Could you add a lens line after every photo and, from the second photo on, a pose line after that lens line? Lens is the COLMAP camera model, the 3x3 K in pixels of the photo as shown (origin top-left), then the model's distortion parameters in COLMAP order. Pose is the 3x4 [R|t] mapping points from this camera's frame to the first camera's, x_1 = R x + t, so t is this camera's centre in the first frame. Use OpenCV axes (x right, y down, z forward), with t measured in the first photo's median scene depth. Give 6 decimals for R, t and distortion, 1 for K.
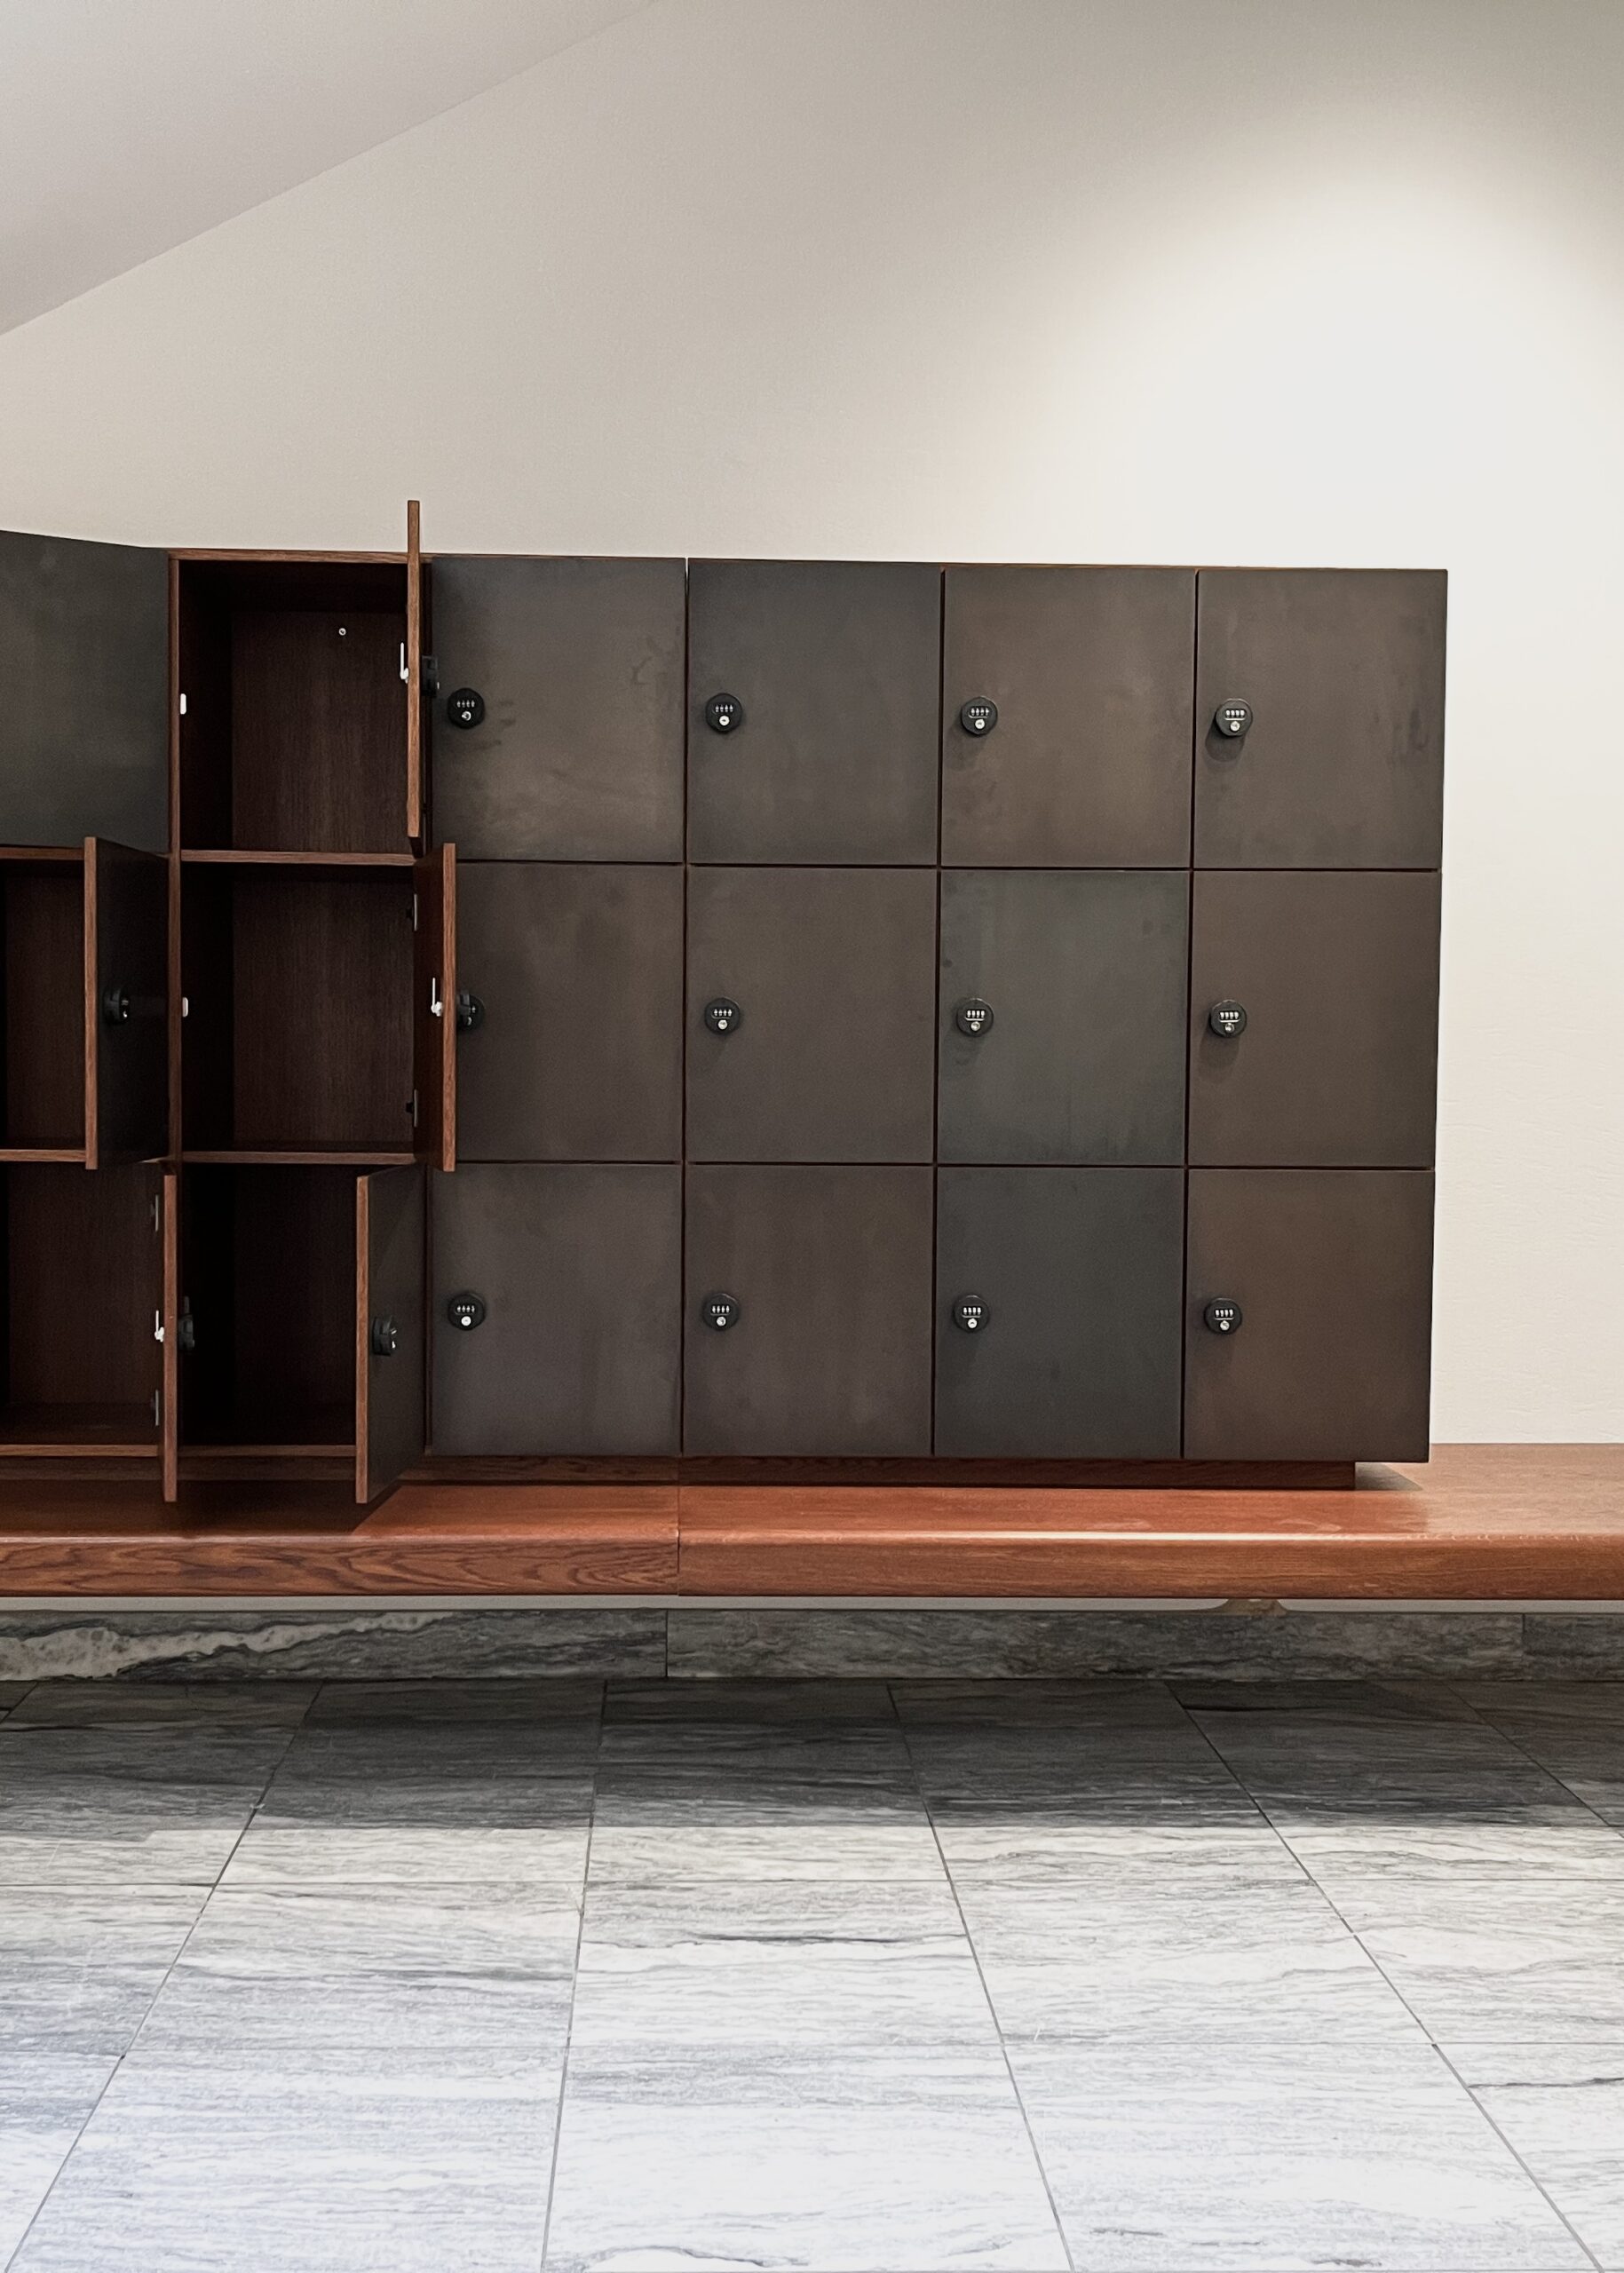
lens RADIAL K [[2389.3, 0, 810.5], [0, 2389.3, 1097.4], [0, 0, 1]] dist [0.084634, -0.136617]
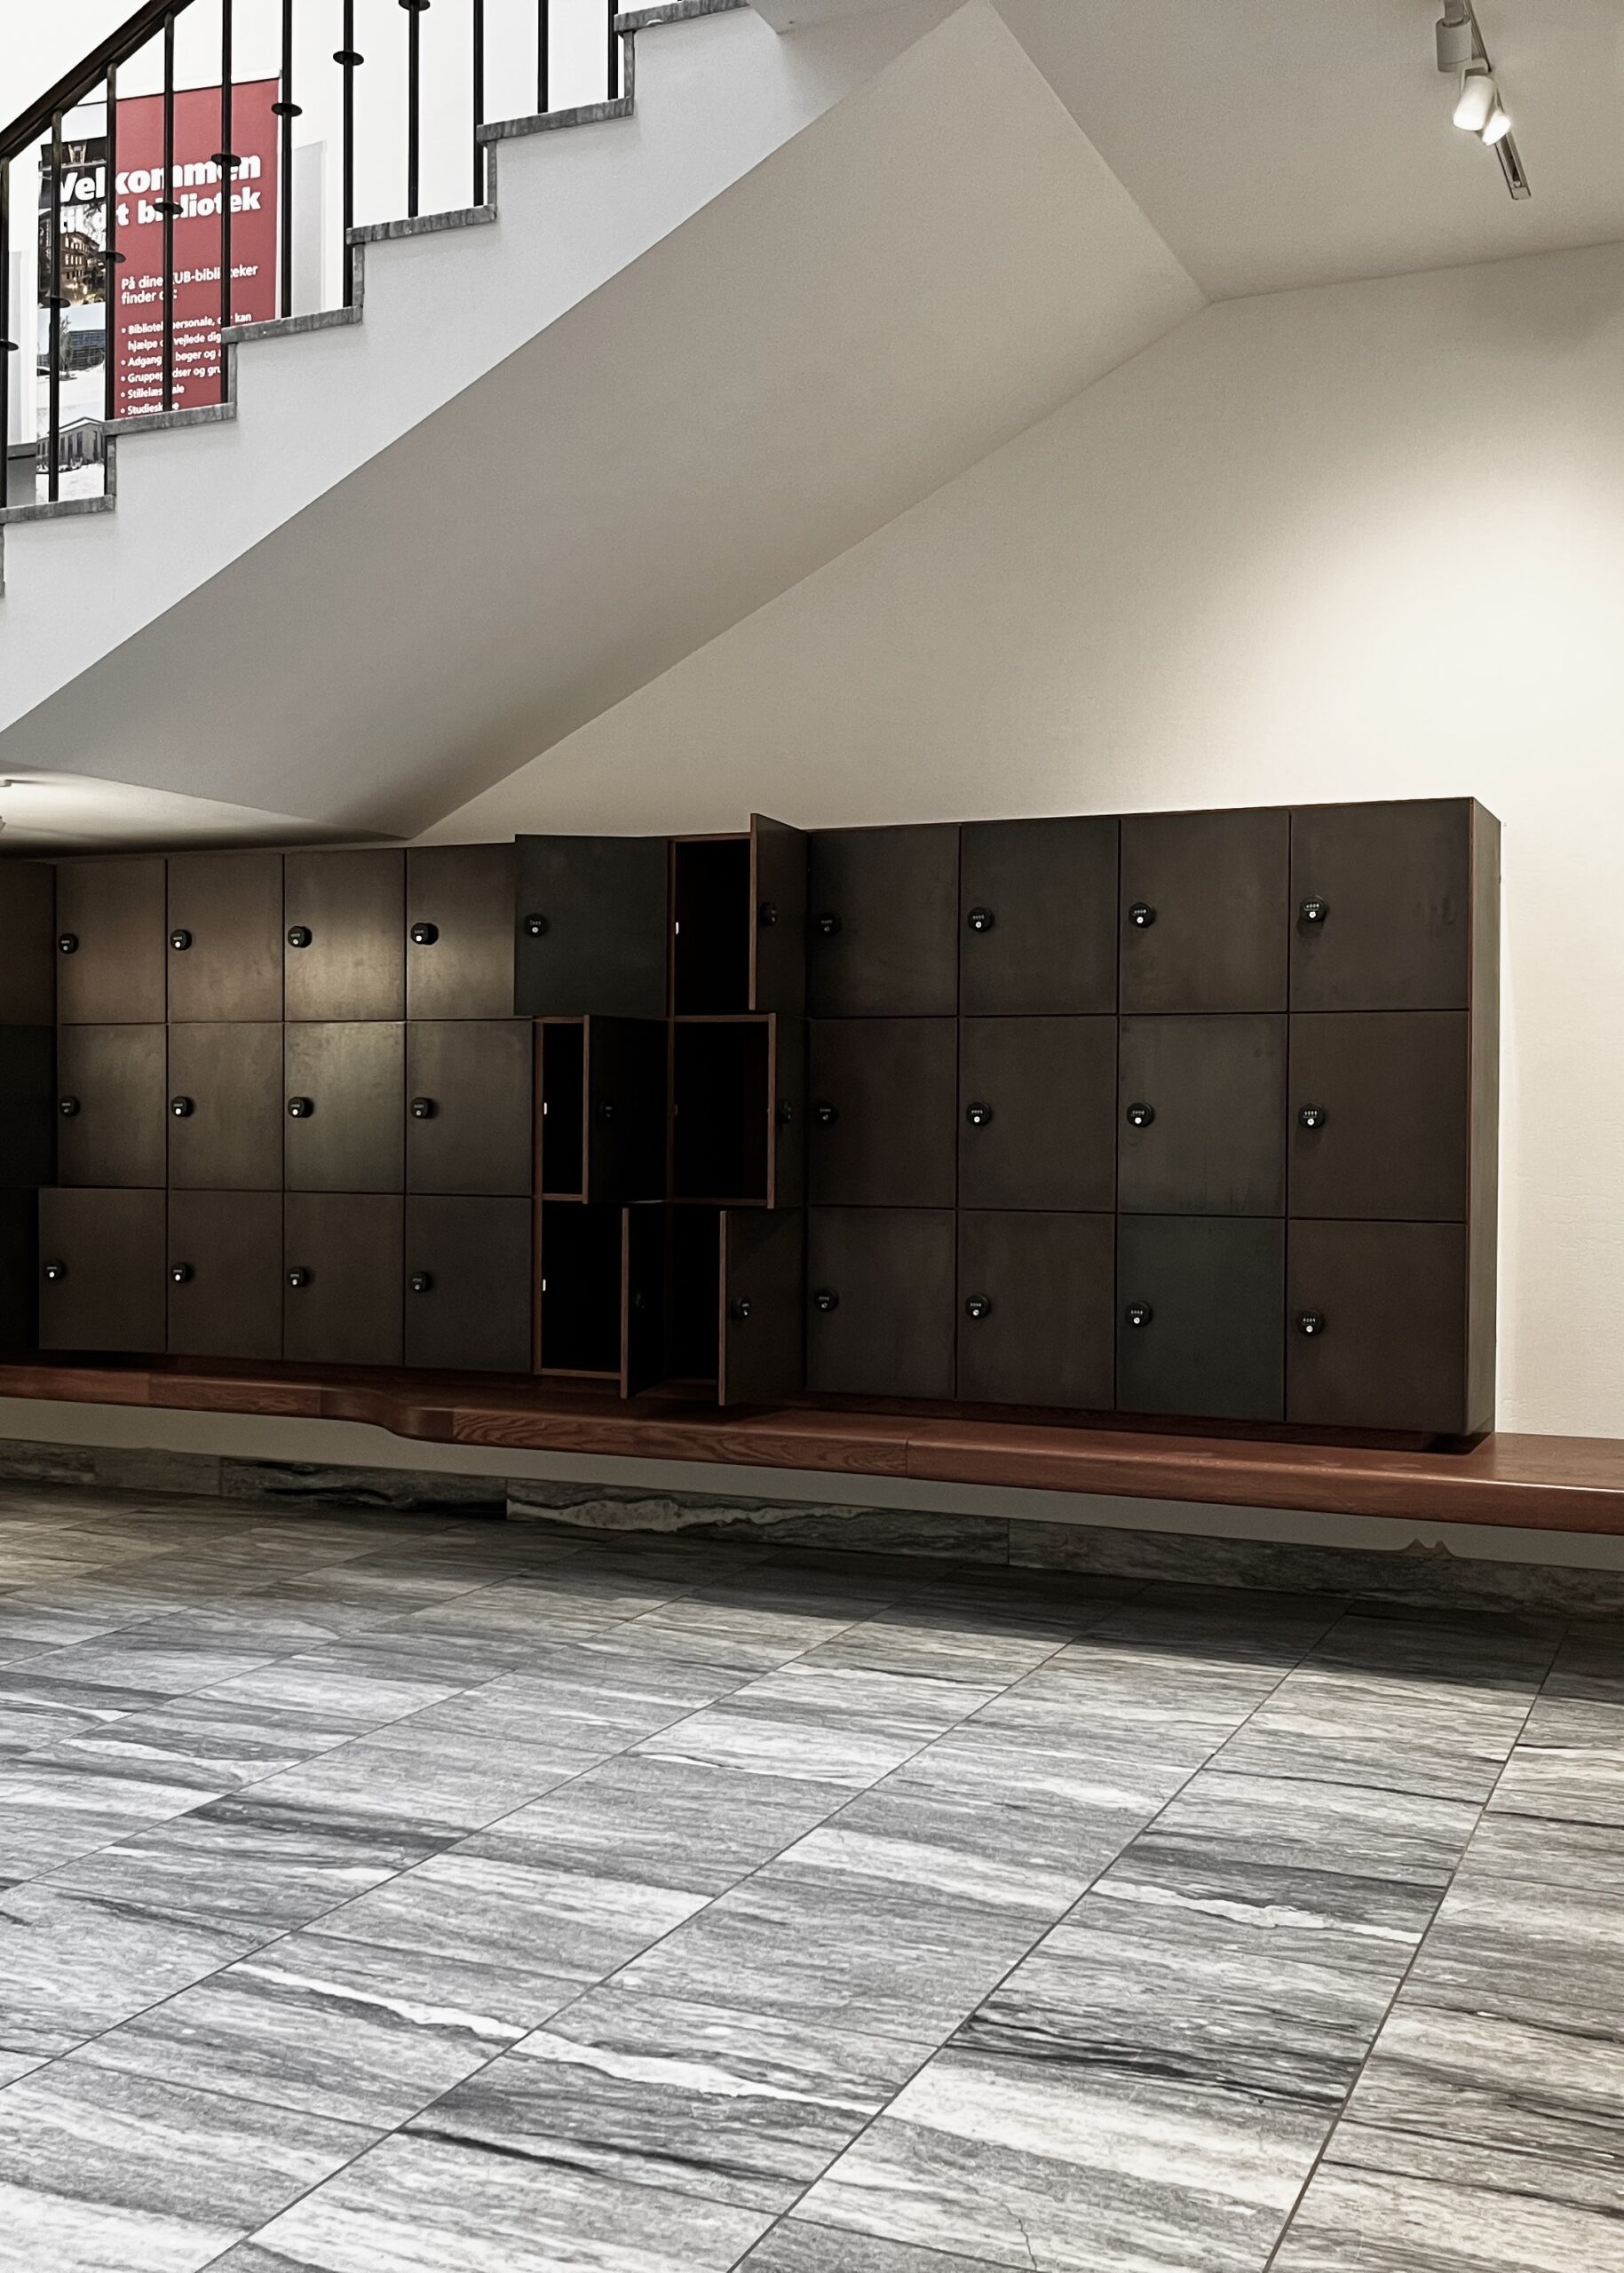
lens RADIAL K [[2389.3, 0, 810.5], [0, 2389.3, 1097.4], [0, 0, 1]] dist [0.084634, -0.136617]
pose [[0.897600, -0.005939, -0.440771, 0.487289], [-0.010838, 0.999310, -0.035536, 0.009565], [0.440678, 0.036674, 0.896916, -0.384667]]
